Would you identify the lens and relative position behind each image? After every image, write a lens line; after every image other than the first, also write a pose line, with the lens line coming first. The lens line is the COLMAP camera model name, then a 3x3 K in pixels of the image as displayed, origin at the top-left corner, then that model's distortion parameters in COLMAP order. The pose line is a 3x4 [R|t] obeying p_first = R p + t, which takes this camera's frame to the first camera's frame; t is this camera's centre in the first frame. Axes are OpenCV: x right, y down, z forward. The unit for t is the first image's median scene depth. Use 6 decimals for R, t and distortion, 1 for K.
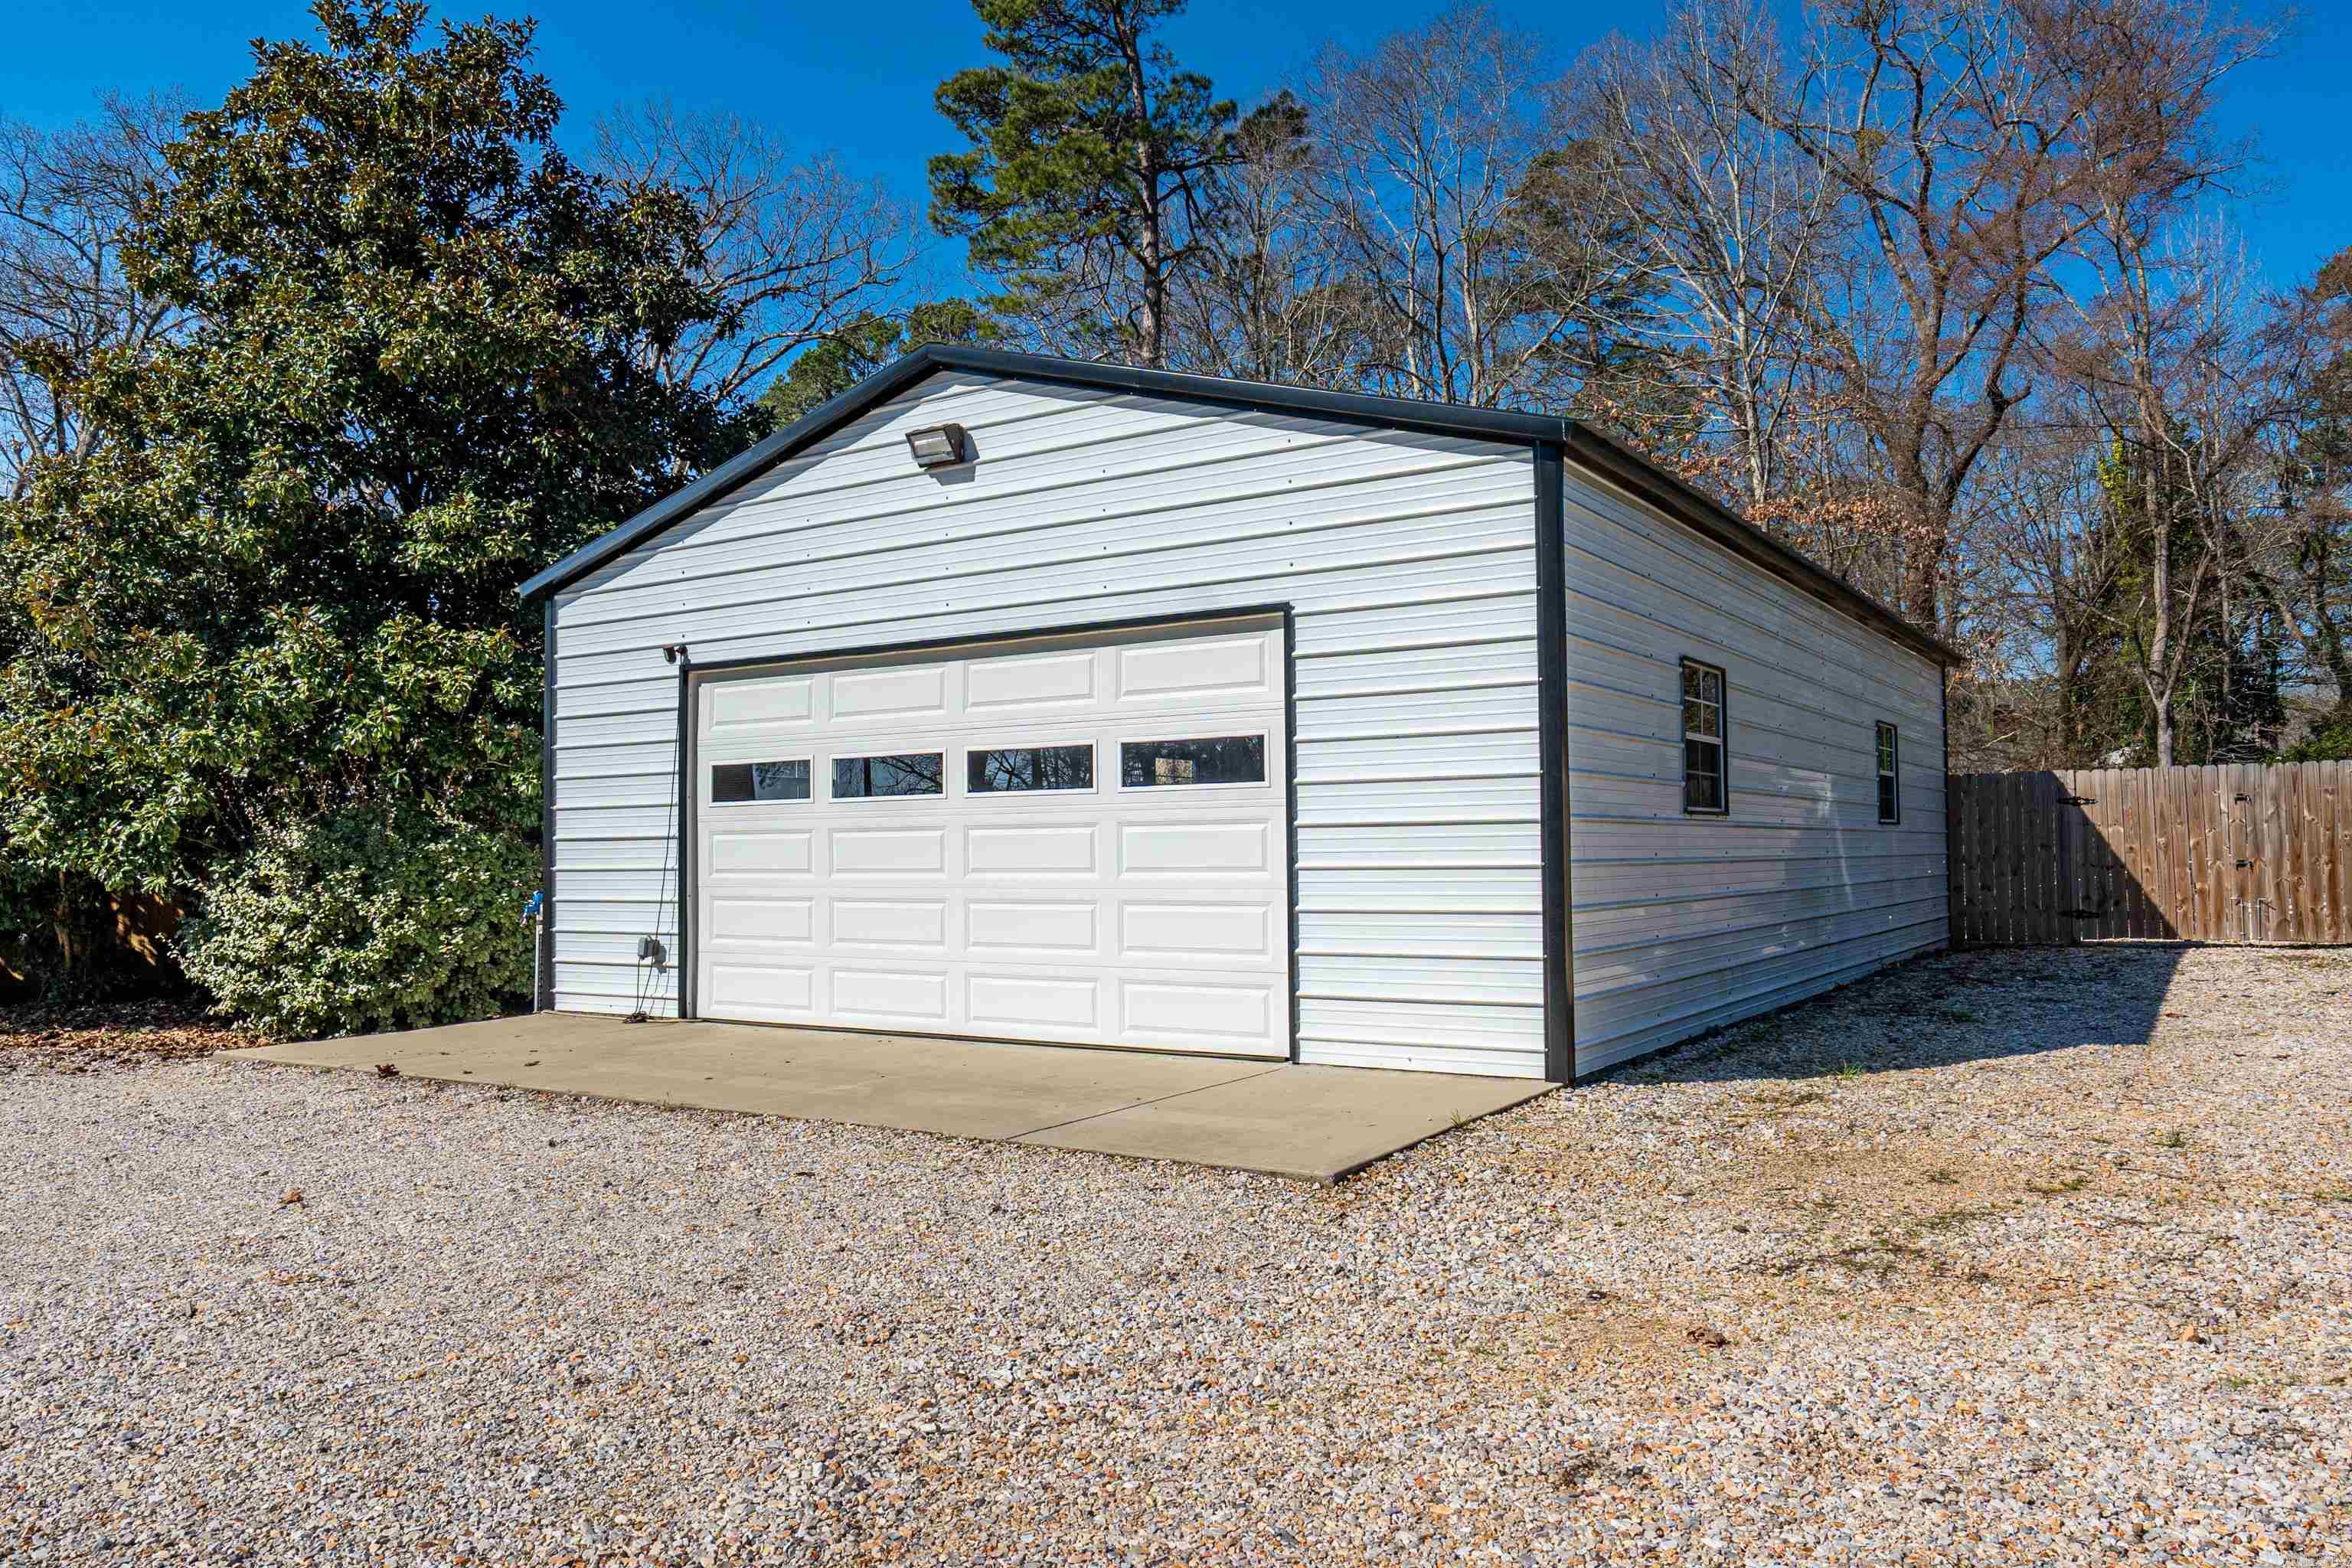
lens RADIAL K [[1647.4, 0, 1175.2], [0, 1647.4, 785.5], [0, 0, 1]] dist [0.001513, 0.000349]
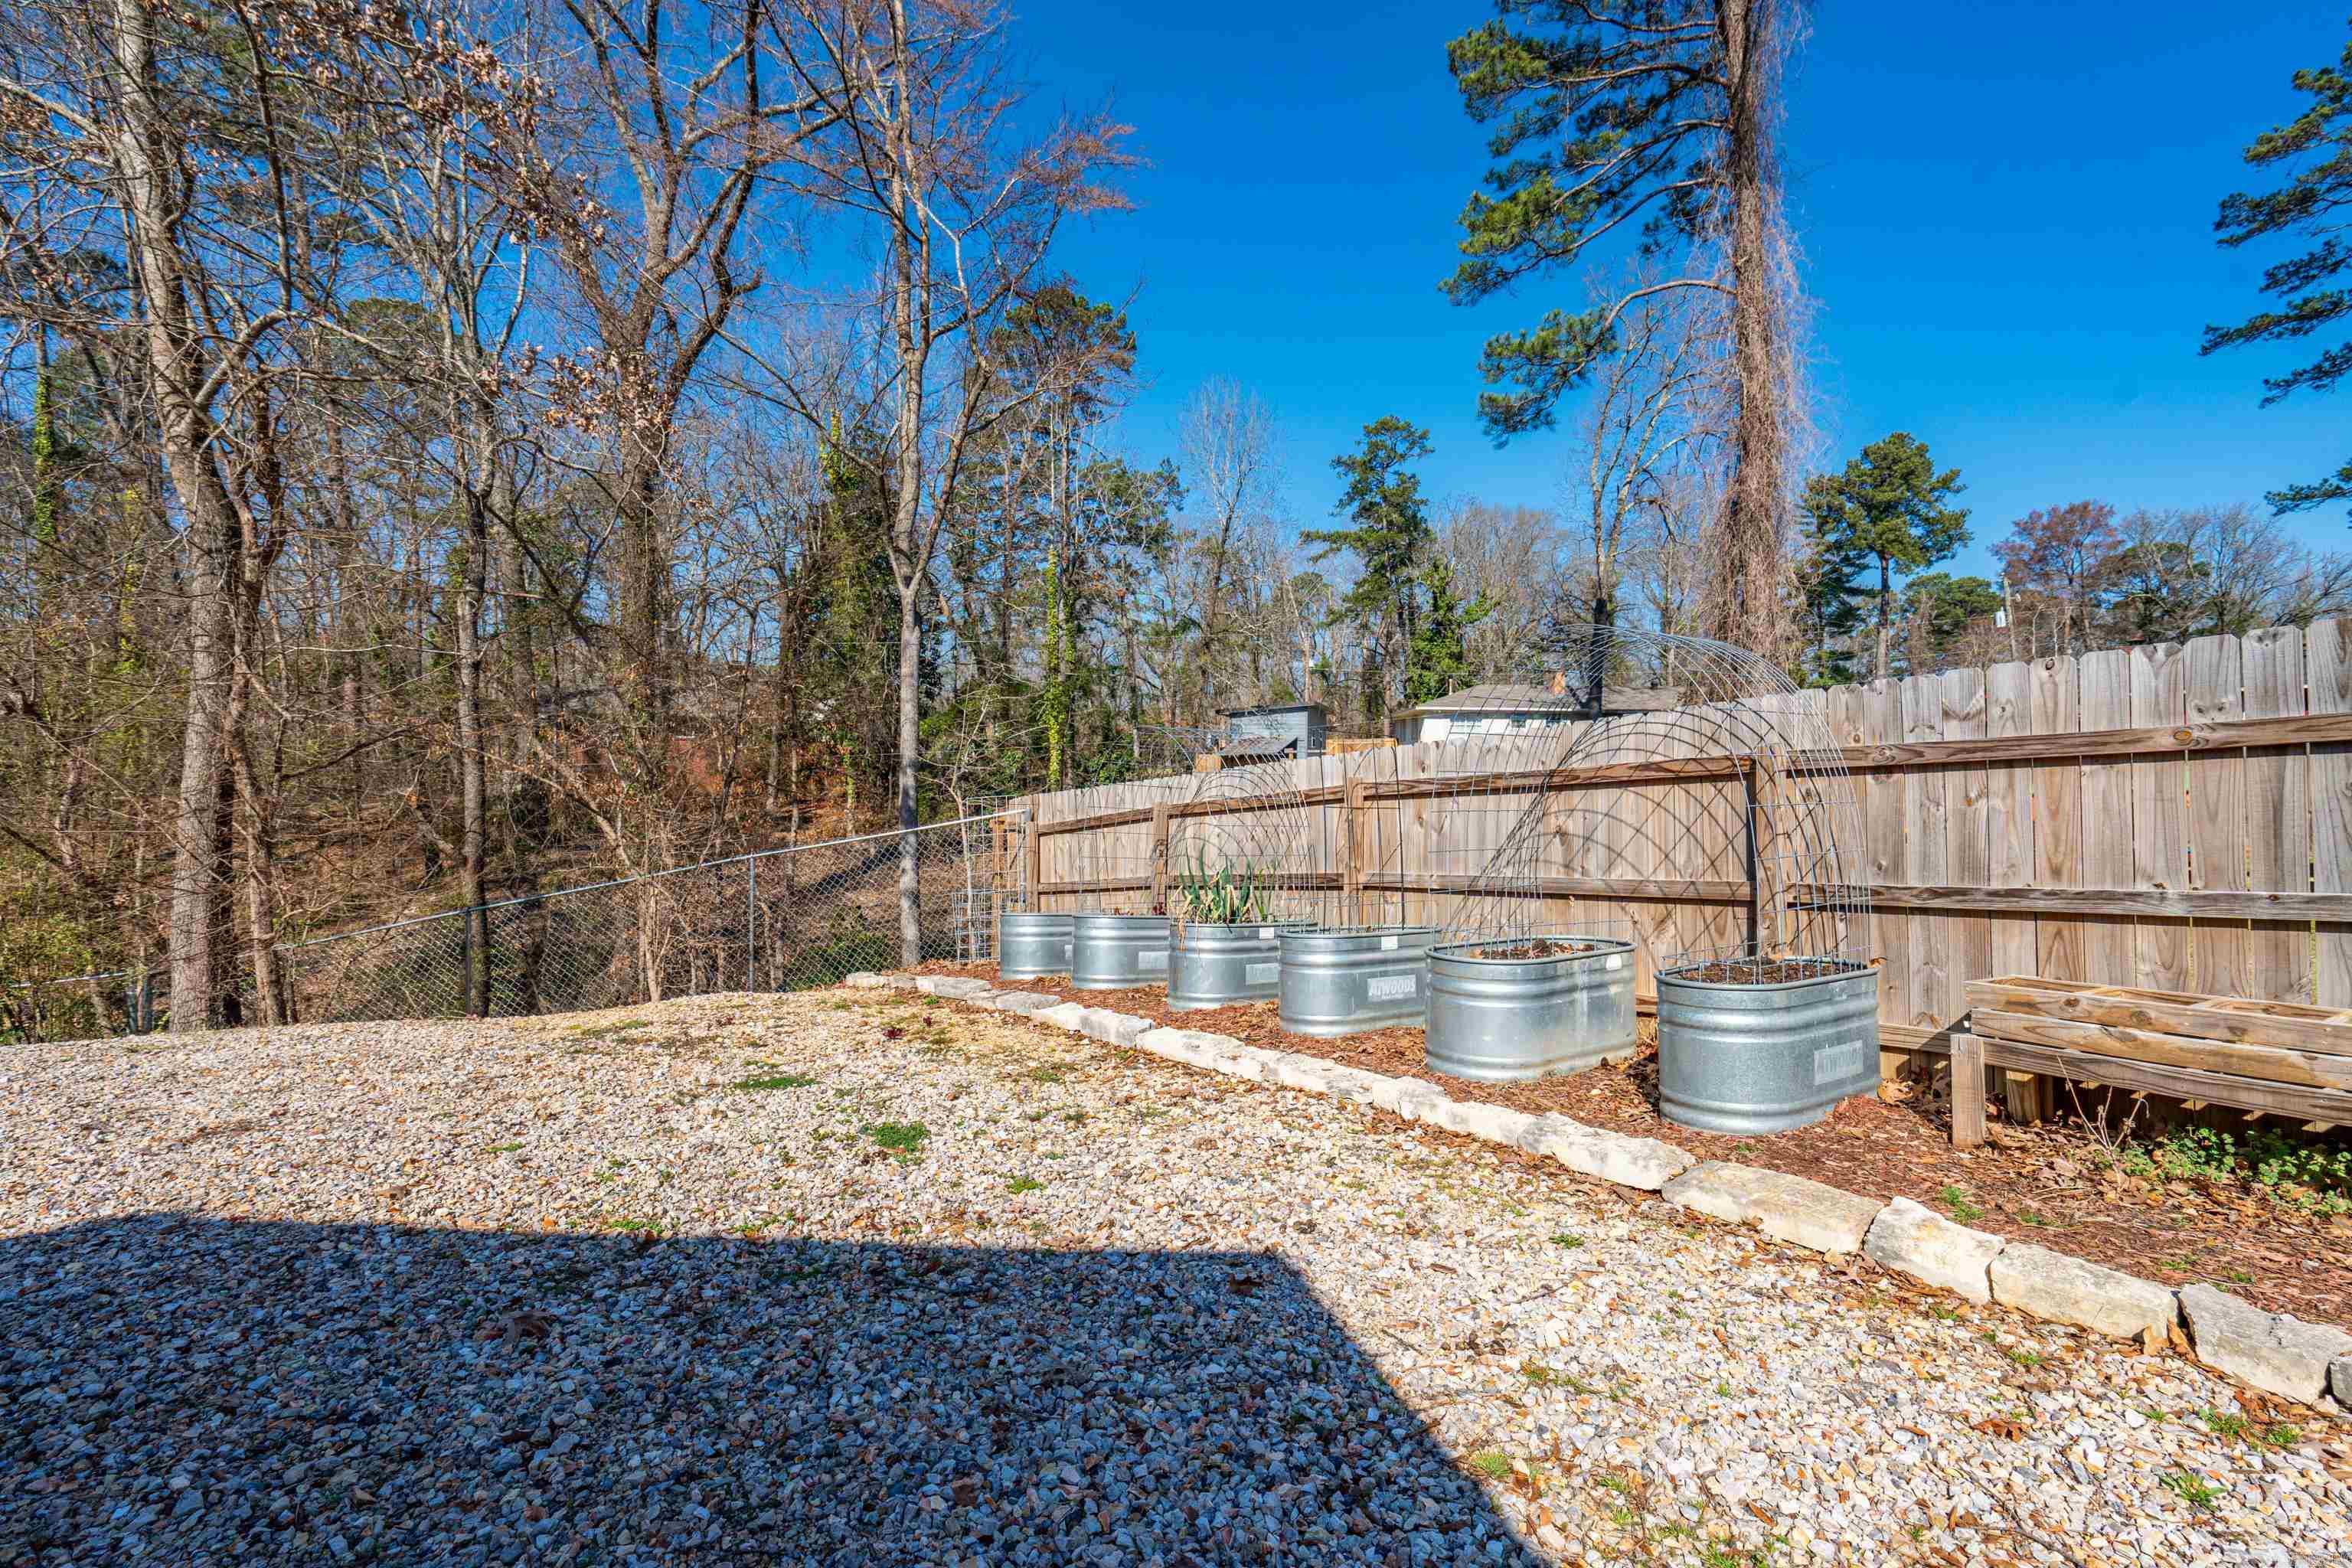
lens RADIAL K [[1062.6, 0, 1174.6], [0, 1062.6, 781.5], [0, 0, 1]] dist [0.005489, -0.000452]
pose [[0.661388, 0.006385, 0.750017, 0.221428], [-0.037612, 0.998988, 0.024662, 0.013339], [-0.749100, -0.044521, 0.660959, 0.409252]]
